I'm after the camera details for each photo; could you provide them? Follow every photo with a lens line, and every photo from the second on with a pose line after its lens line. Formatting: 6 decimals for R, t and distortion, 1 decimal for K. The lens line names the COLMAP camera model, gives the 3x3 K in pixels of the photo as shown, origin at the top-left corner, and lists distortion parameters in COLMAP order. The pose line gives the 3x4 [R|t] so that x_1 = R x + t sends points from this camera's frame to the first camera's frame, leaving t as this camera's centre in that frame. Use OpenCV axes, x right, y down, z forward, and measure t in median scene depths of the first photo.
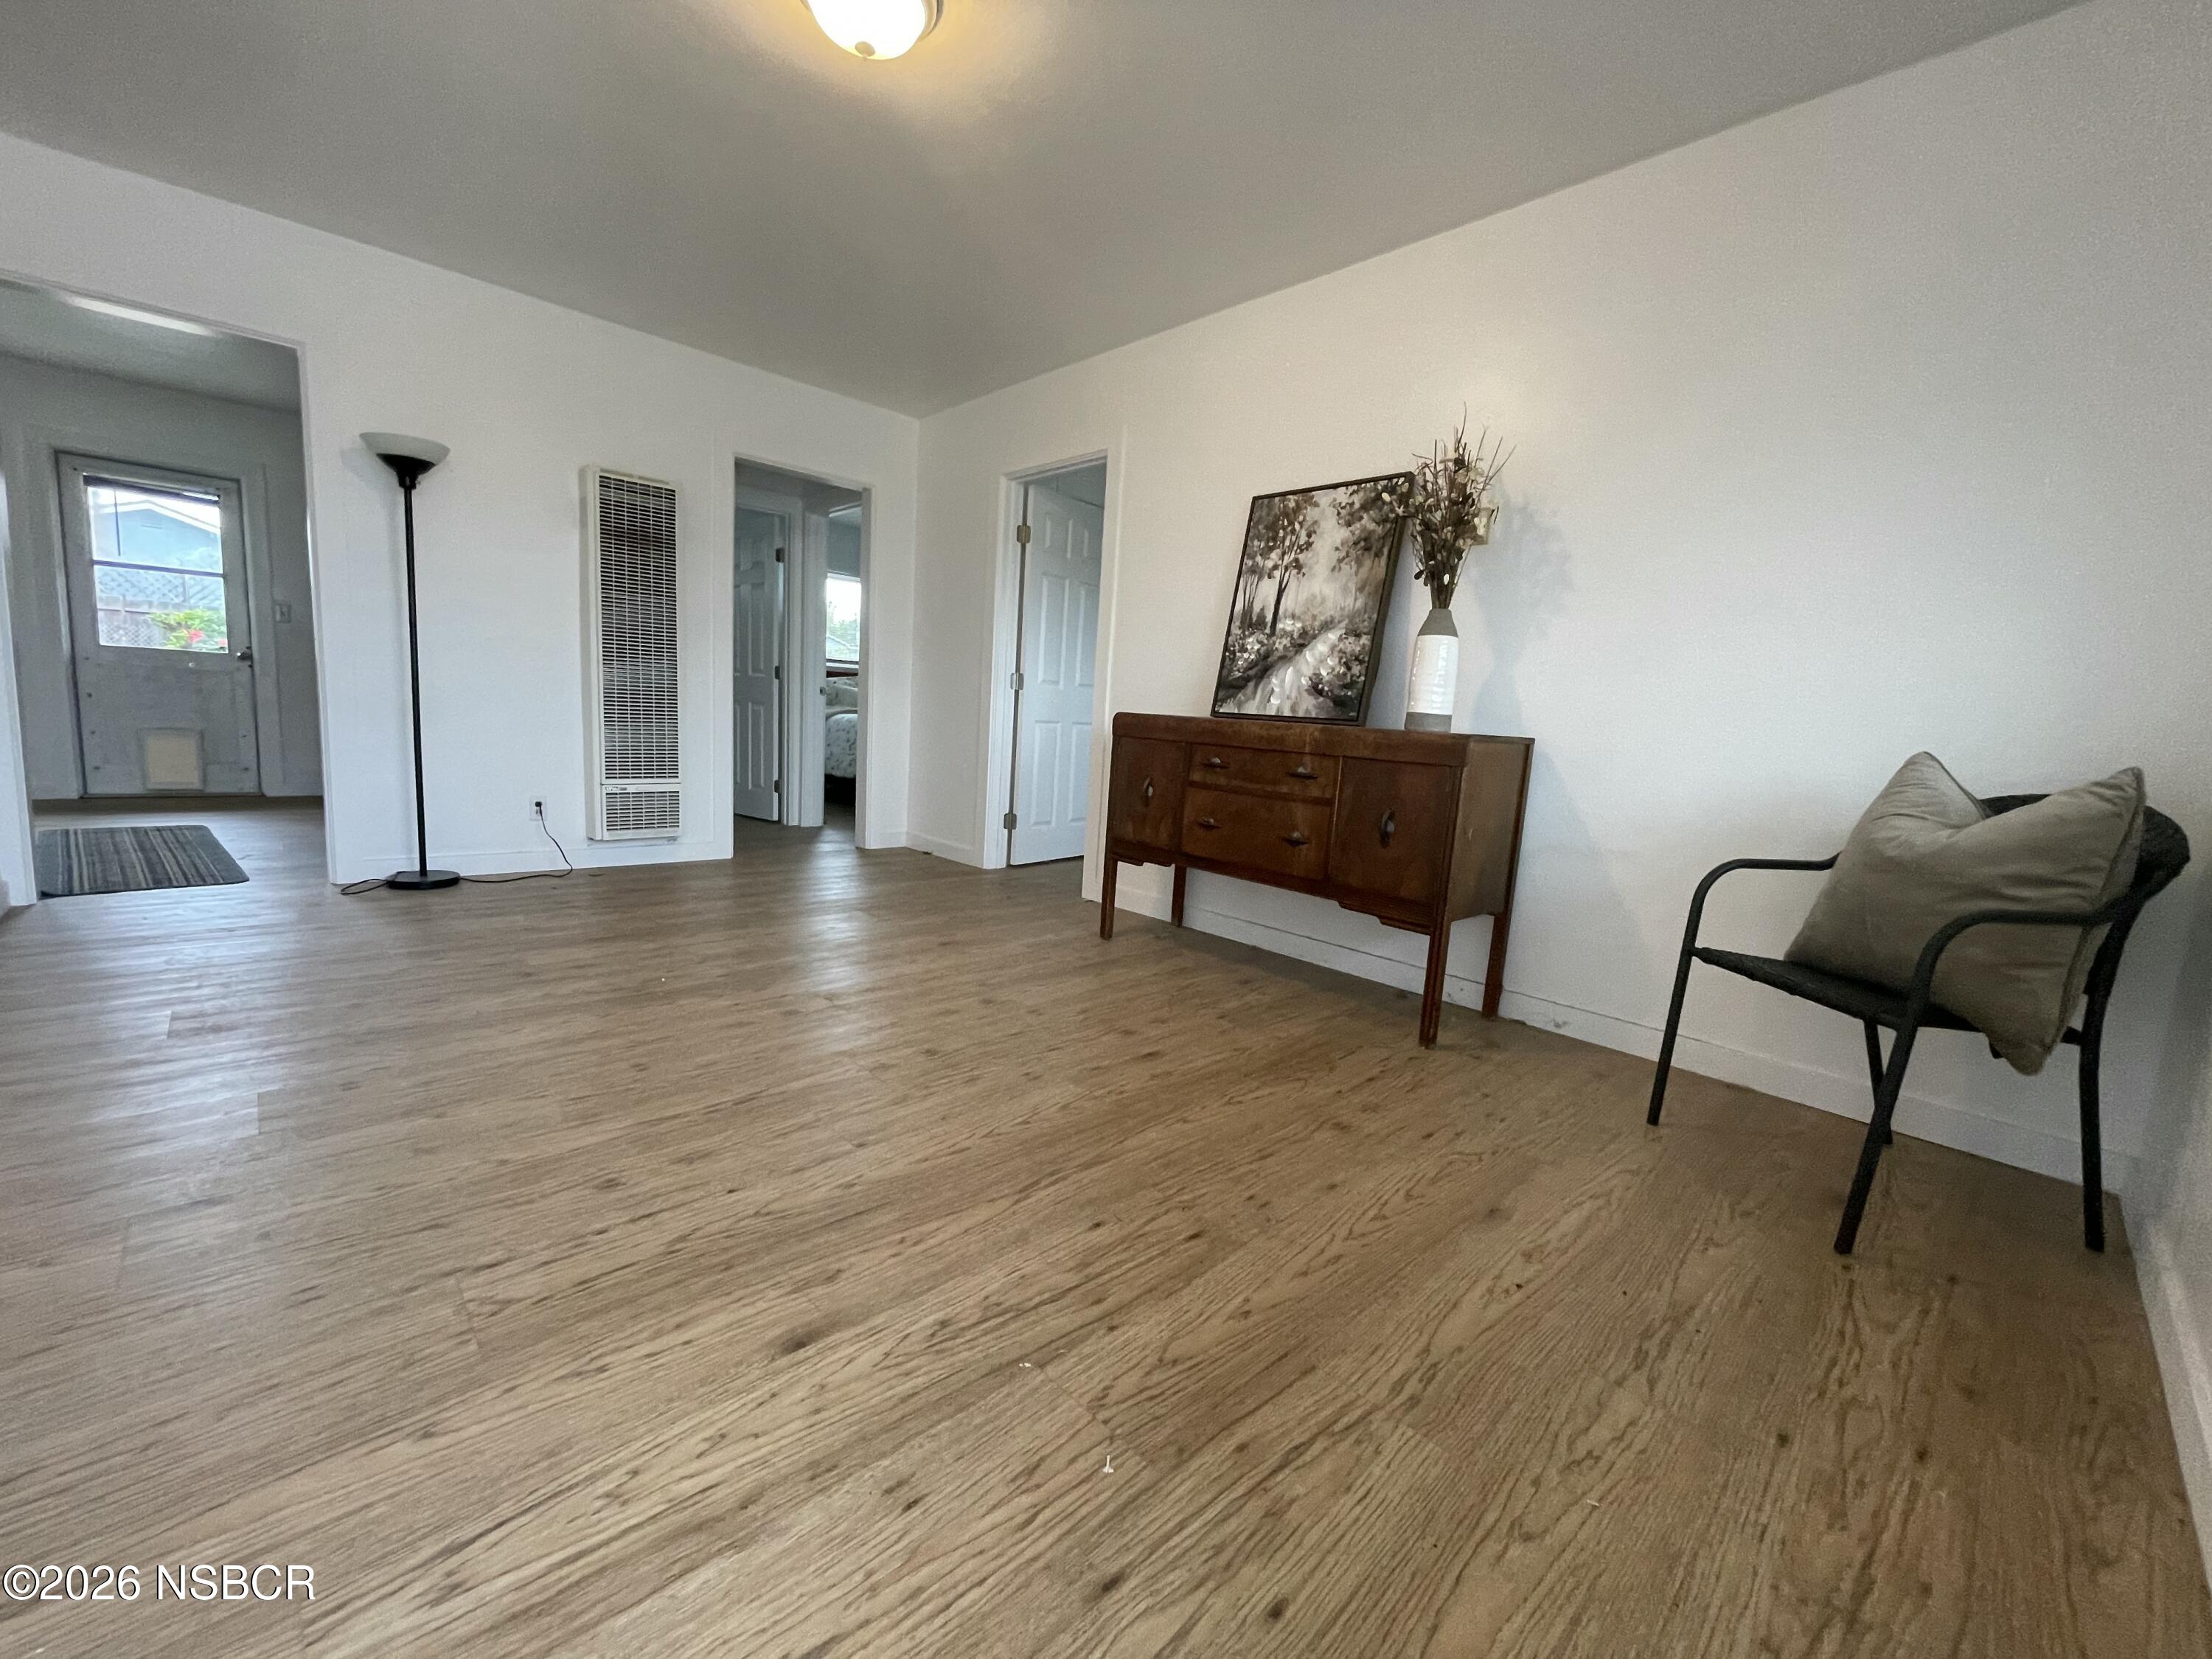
lens RADIAL K [[891.8, 0, 1097.1], [0, 891.8, 842.1], [0, 0, 1]] dist [-0.002902, -0.001077]
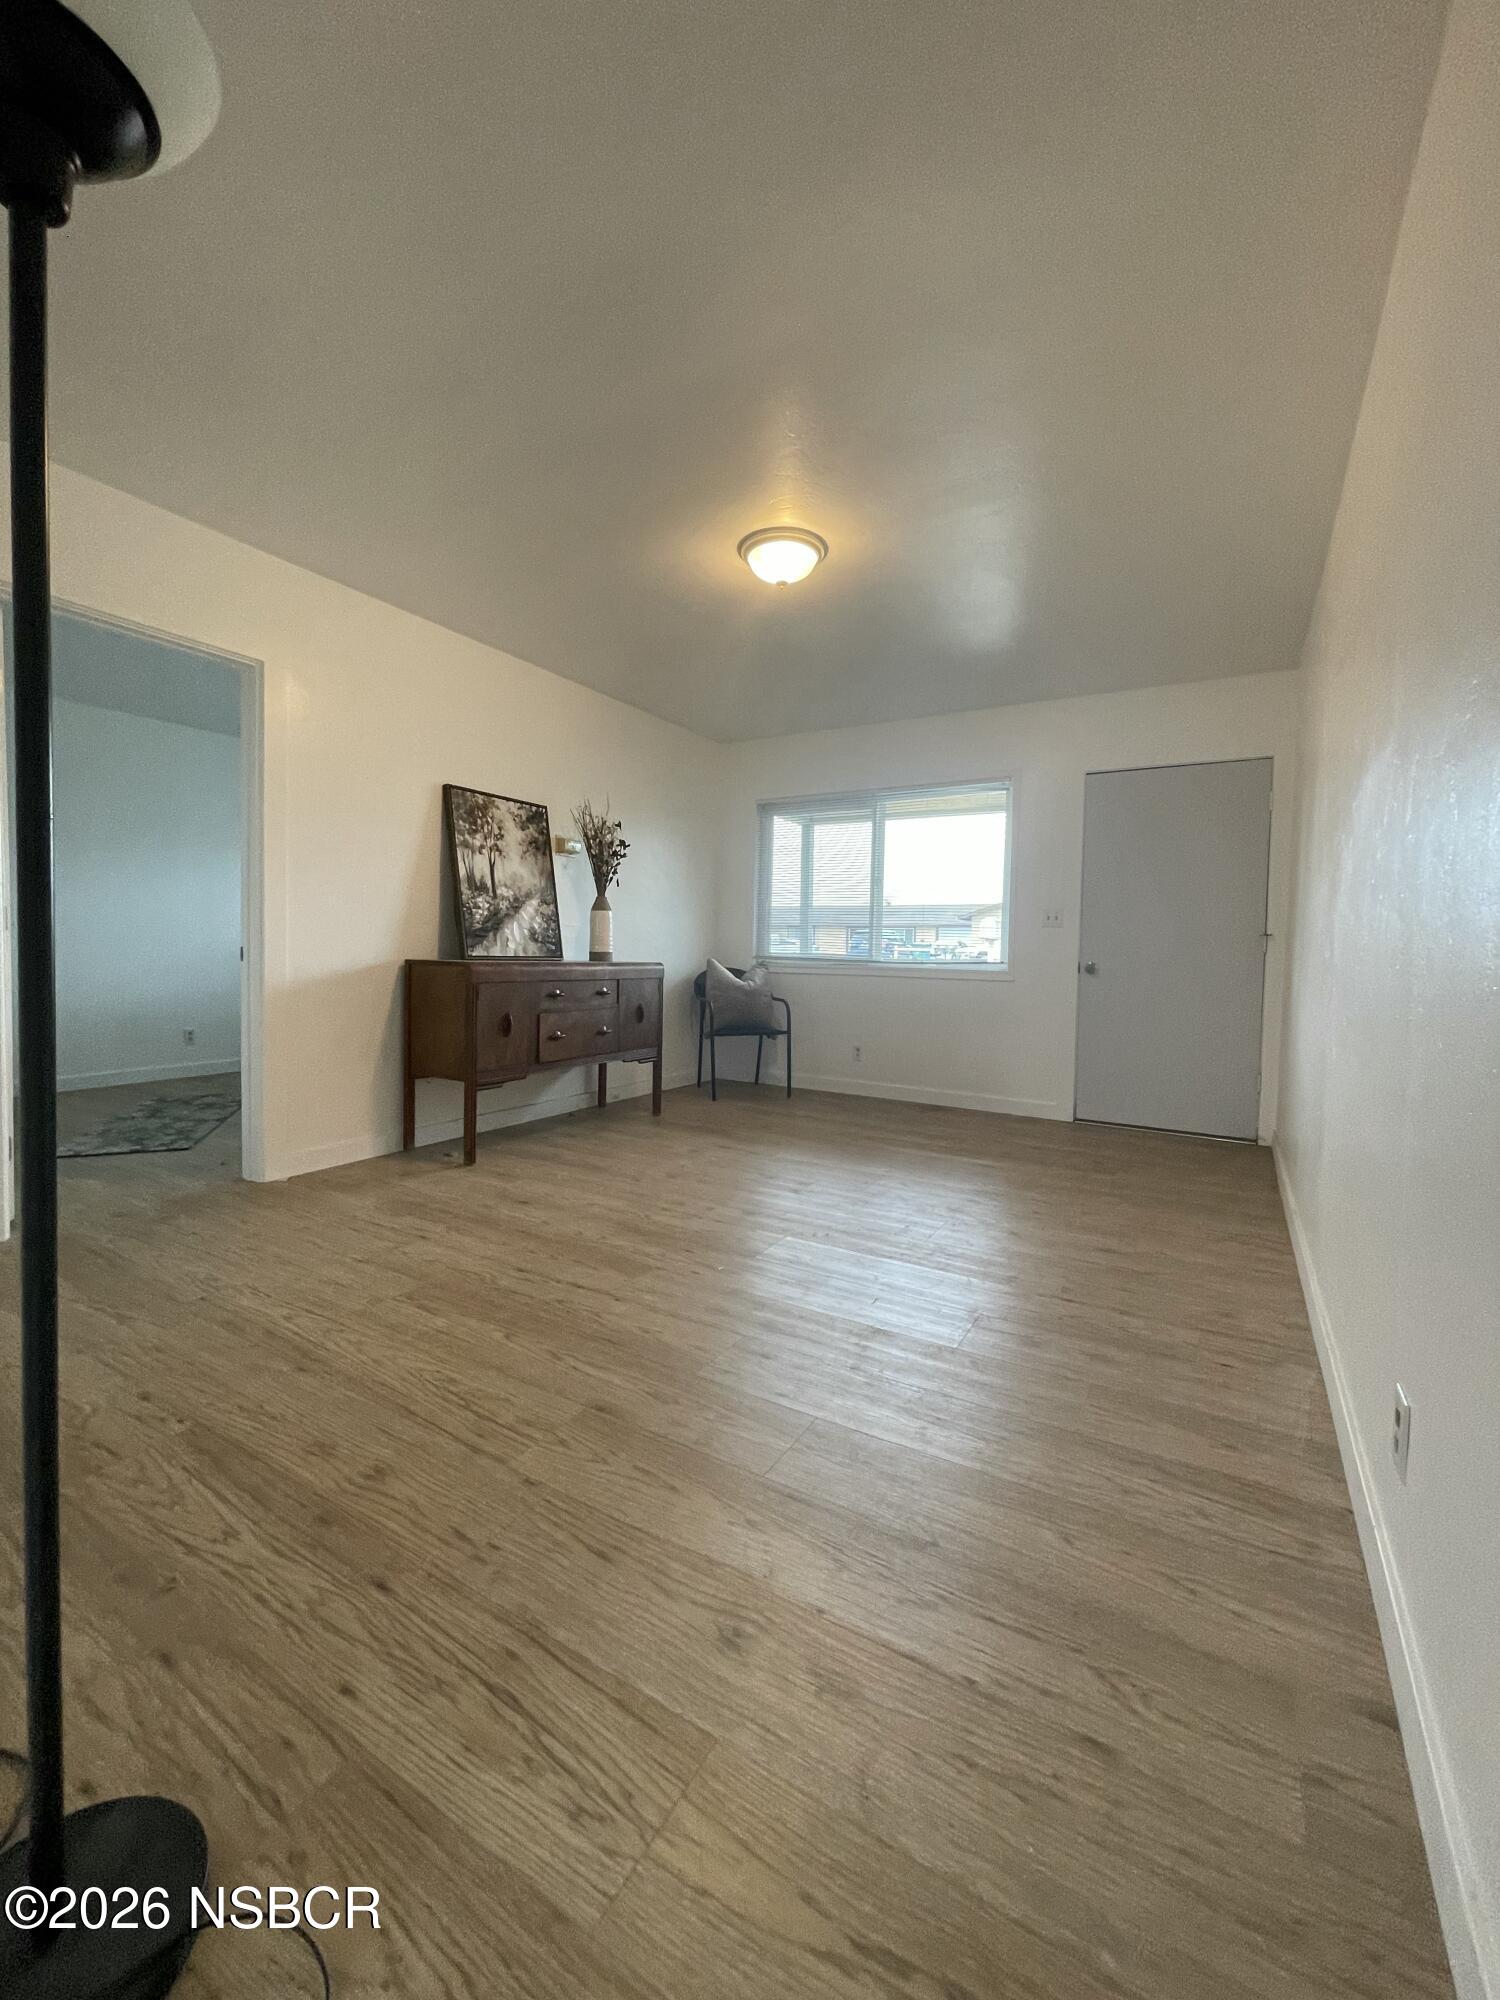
lens RADIAL K [[806.3, 0, 746.2], [0, 806.3, 986.7], [0, 0, 1]] dist [-0.002902, -0.001077]
pose [[-0.278592, -0.109057, 0.954198, -1.114338], [0.104377, 0.984209, 0.142961, -0.237856], [-0.954721, 0.139424, -0.262810, 0.990329]]
